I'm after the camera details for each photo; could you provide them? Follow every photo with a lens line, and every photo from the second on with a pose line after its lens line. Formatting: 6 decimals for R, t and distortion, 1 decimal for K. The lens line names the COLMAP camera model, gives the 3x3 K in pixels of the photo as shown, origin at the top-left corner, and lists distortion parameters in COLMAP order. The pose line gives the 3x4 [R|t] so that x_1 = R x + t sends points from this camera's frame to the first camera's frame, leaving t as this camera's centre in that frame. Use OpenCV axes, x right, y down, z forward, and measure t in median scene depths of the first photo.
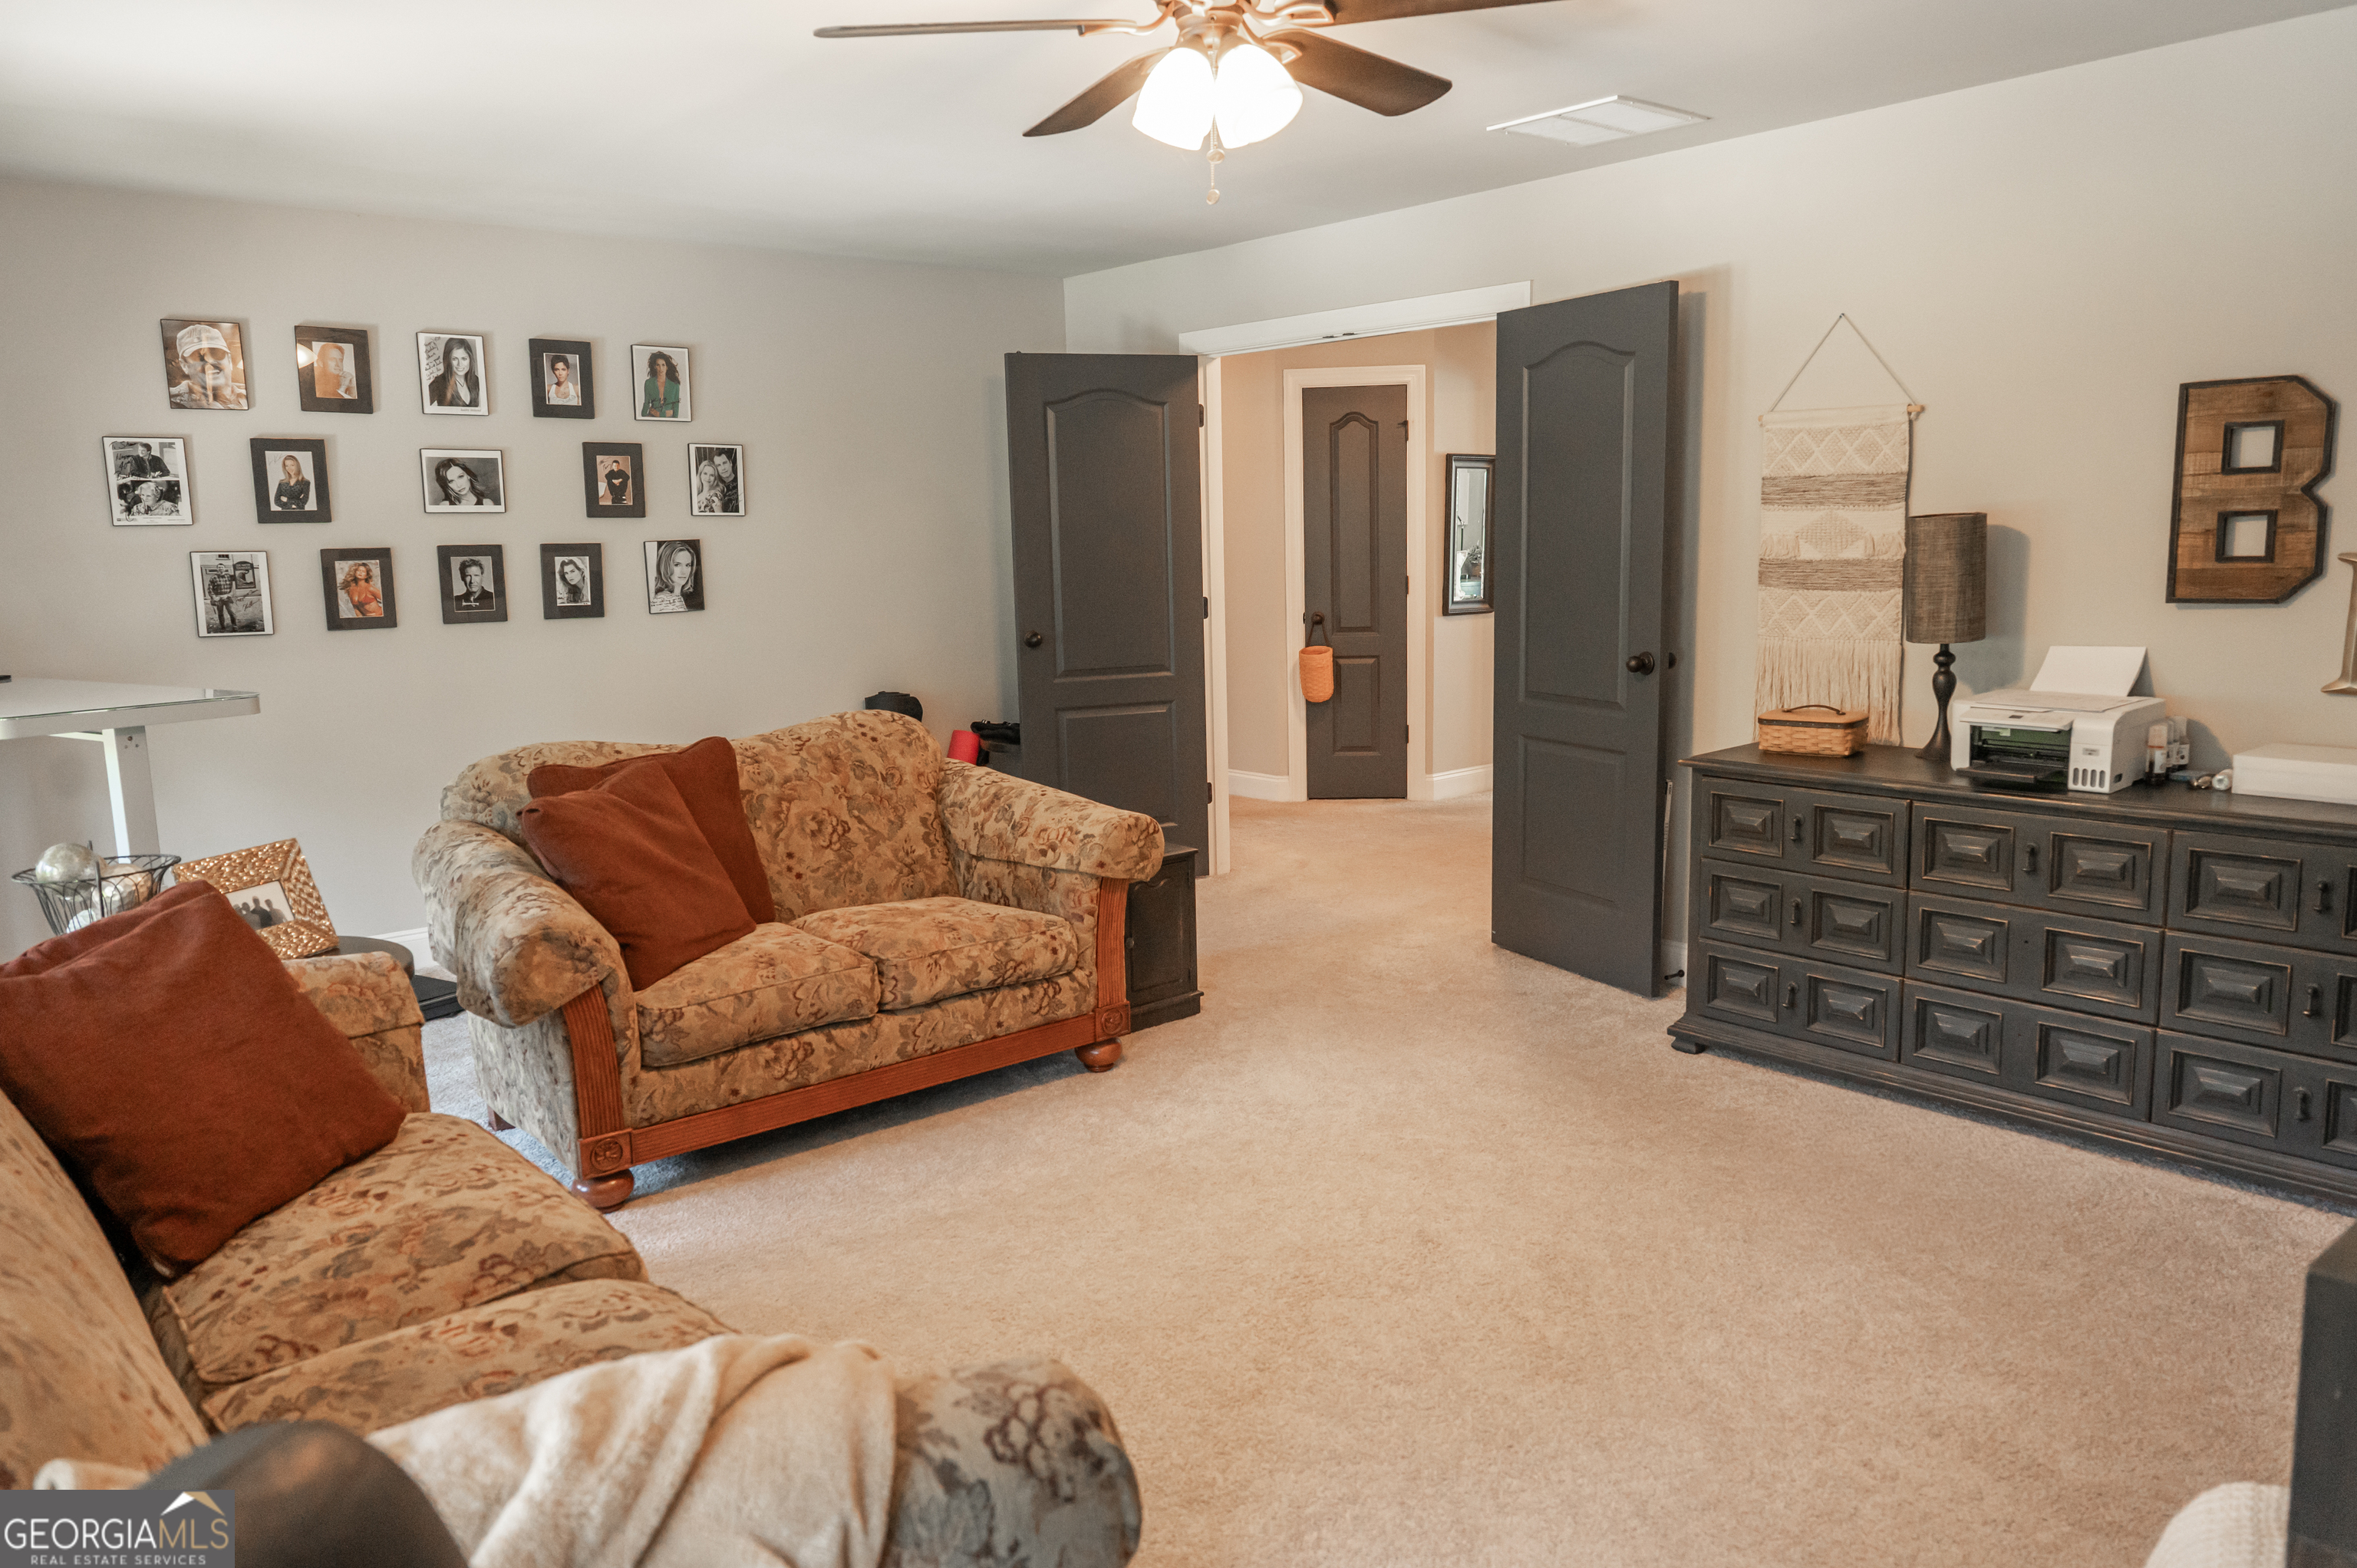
lens RADIAL K [[1682.8, 0, 1178.5], [0, 1682.8, 784.0], [0, 0, 1]] dist [0.004879, 0.002579]
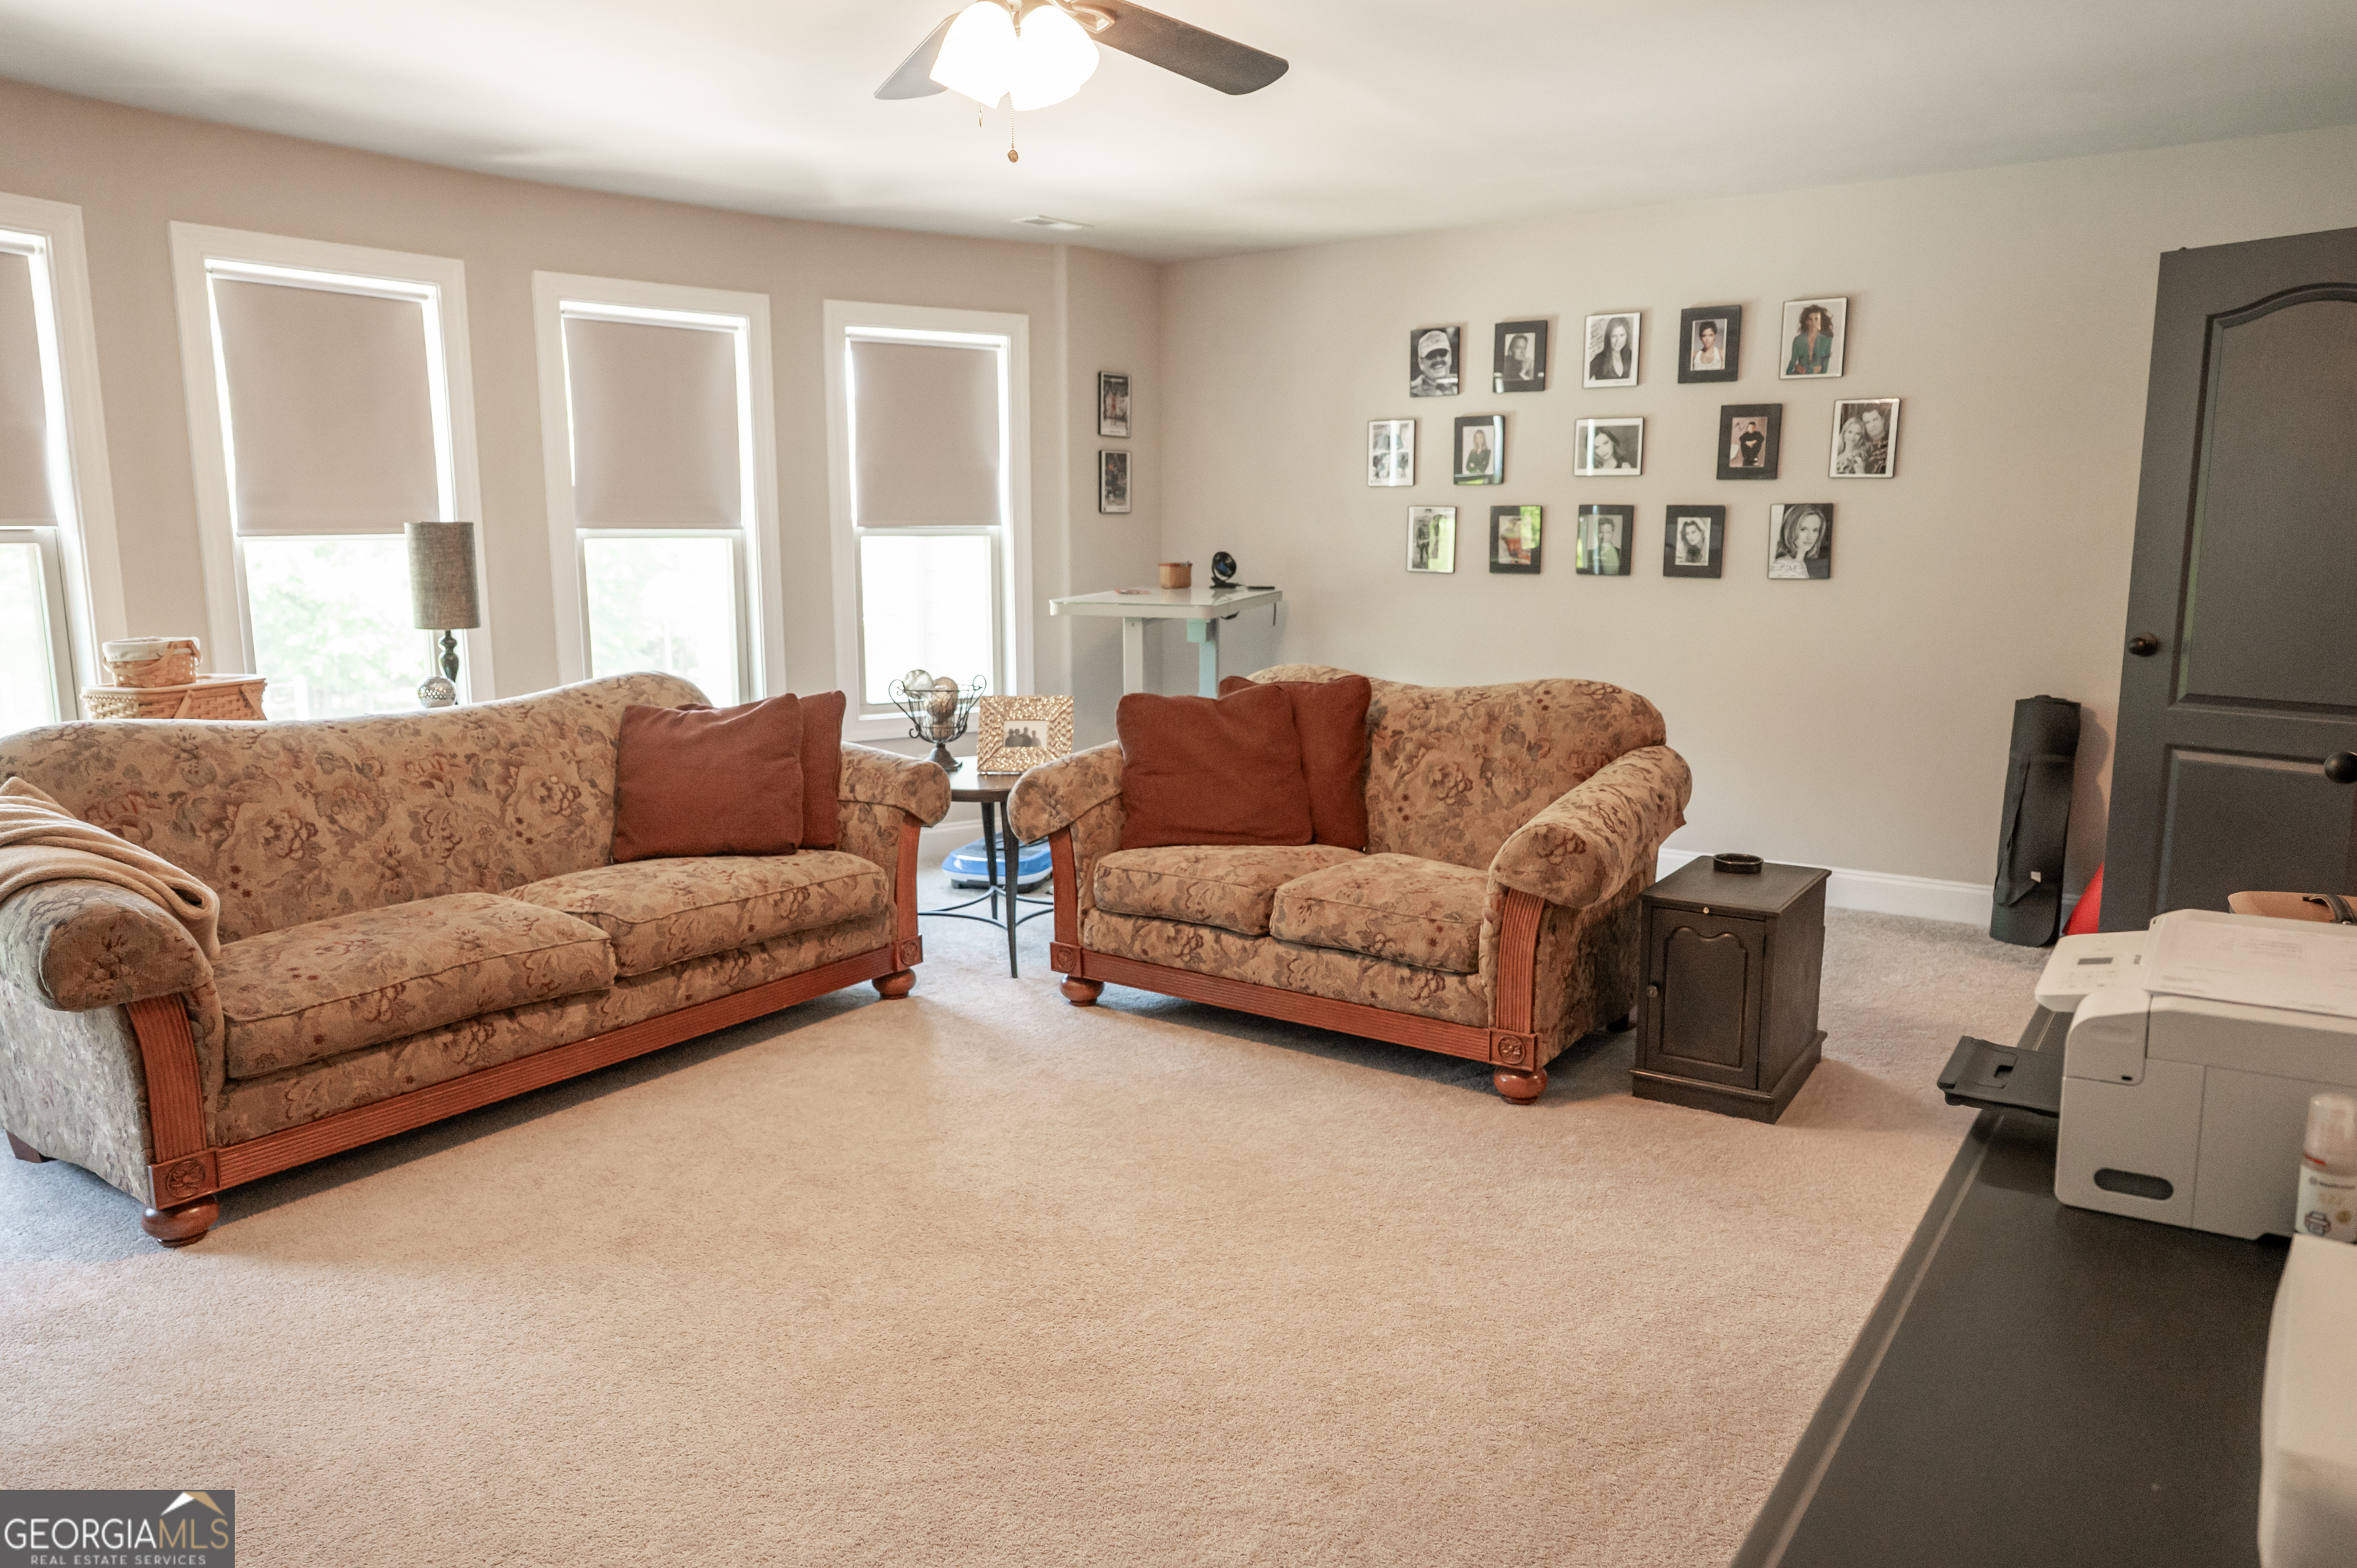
lens RADIAL K [[1598.3, 0, 1178.5], [0, 1598.3, 784.0], [0, 0, 1]] dist [0.000785, -0.007252]
pose [[0.237924, 0.178780, -0.954688, 0.554919], [-0.153564, 0.977475, 0.144776, -0.071644], [0.959067, 0.112160, 0.260019, 0.479375]]
